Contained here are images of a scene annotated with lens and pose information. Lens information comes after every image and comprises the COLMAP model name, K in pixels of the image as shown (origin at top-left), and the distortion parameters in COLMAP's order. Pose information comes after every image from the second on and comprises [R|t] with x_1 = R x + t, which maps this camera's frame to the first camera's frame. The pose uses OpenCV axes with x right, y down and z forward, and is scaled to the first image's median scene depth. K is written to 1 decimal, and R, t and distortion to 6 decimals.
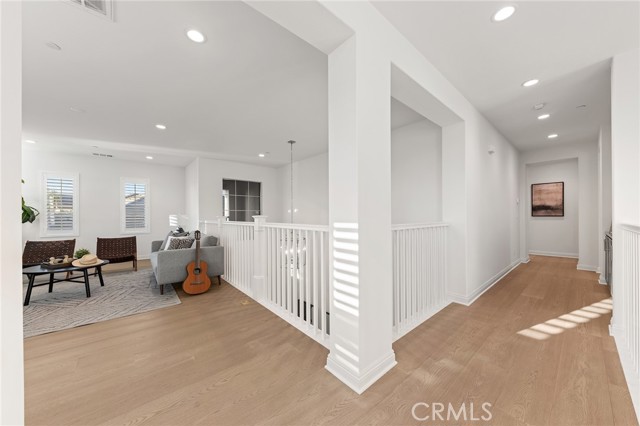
lens RADIAL K [[224.1, 0, 320.6], [0, 224.1, 215.1], [0, 0, 1]] dist [-0.000044, -0.000078]
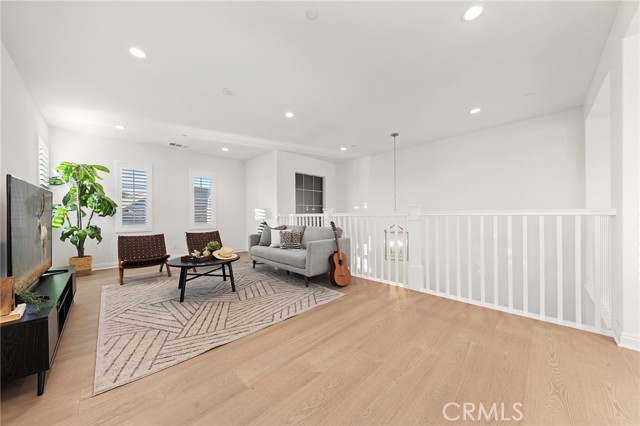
lens RADIAL K [[223.2, 0, 322.9], [0, 223.2, 210.2], [0, 0, 1]] dist [0.000800, 0.000017]
pose [[0.997949, -0.001454, 0.063993, -0.478579], [0.002636, 0.999827, -0.018393, 0.027743], [-0.063955, 0.018524, 0.997781, 0.022716]]
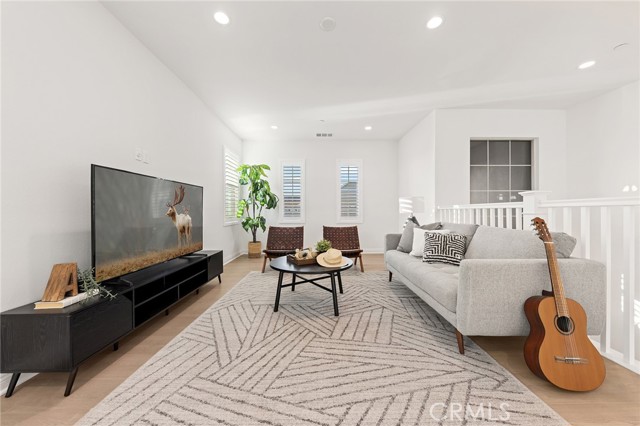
lens RADIAL K [[234.5, 0, 317.2], [0, 234.5, 210.9], [0, 0, 1]] dist [0.000122, -0.000266]
pose [[0.757501, 0.000595, -0.652834, -0.422393], [0.003456, 0.999982, 0.004921, 0.038926], [0.652825, -0.005984, 0.757485, 0.300870]]
